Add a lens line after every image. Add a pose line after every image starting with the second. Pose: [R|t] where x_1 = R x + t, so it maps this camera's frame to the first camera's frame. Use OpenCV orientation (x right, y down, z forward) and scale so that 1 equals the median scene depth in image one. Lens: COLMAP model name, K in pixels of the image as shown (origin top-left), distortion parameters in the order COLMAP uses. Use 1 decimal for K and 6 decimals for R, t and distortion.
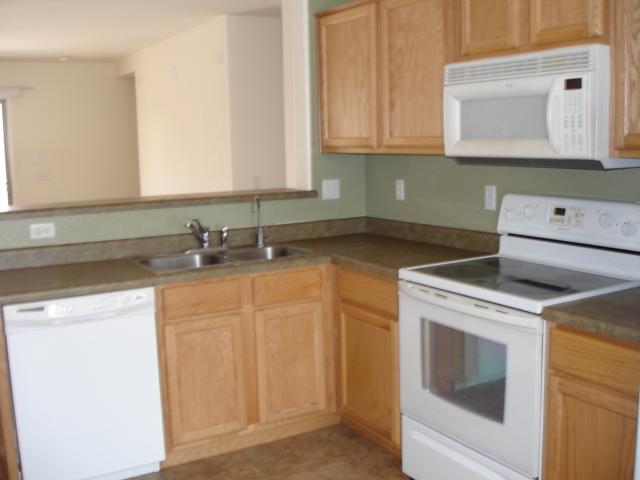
lens RADIAL K [[723.7, 0, 322.4], [0, 723.7, 237.2], [0, 0, 1]] dist [-0.082643, 0.000000]
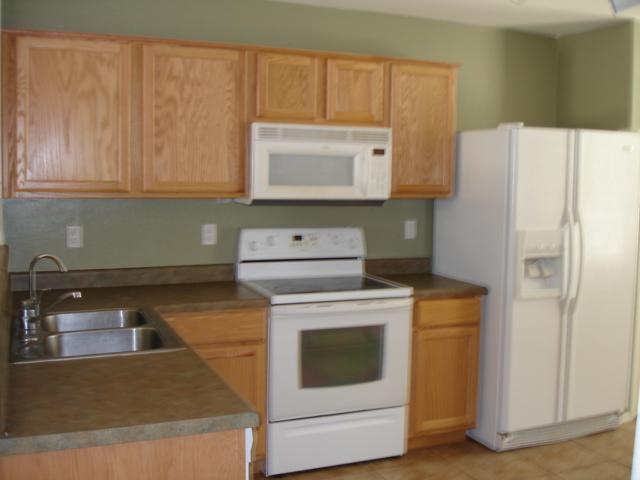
lens RADIAL K [[723.7, 0, 319.8], [0, 723.7, 242.0], [0, 0, 1]] dist [-0.082643, 0.000000]
pose [[0.137310, -0.067207, 0.988245, -0.920263], [0.117168, 0.991793, 0.051169, -0.083701], [-0.983574, 0.108764, 0.144058, 0.672514]]
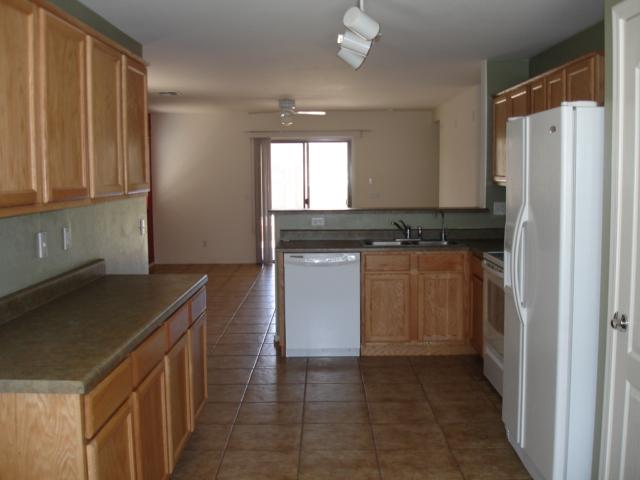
lens RADIAL K [[723.7, 0, 316.3], [0, 723.7, 239.8], [0, 0, 1]] dist [-0.082643, 0.000000]
pose [[0.860877, 0.066365, -0.504466, 0.577480], [-0.082623, 0.996532, -0.009898, 0.059734], [0.502060, 0.050201, 0.863375, -0.642620]]
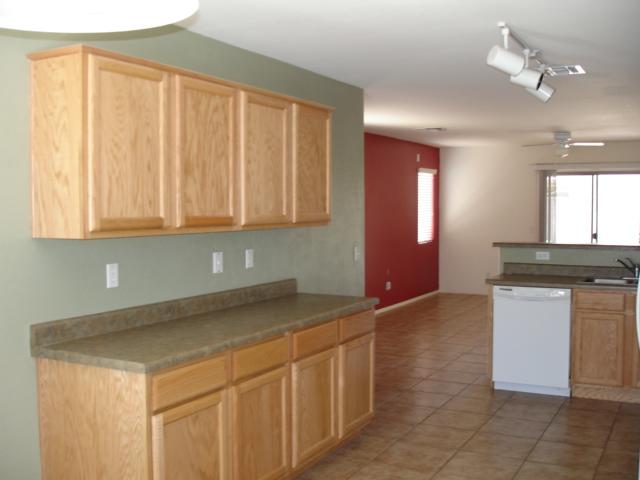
lens RADIAL K [[723.7, 0, 319.2], [0, 723.7, 238.0], [0, 0, 1]] dist [-0.082643, 0.000000]
pose [[0.537082, 0.066121, -0.840935, 0.879217], [-0.128998, 0.991635, -0.004417, 0.029077], [0.833608, 0.110851, 0.541118, -0.490574]]
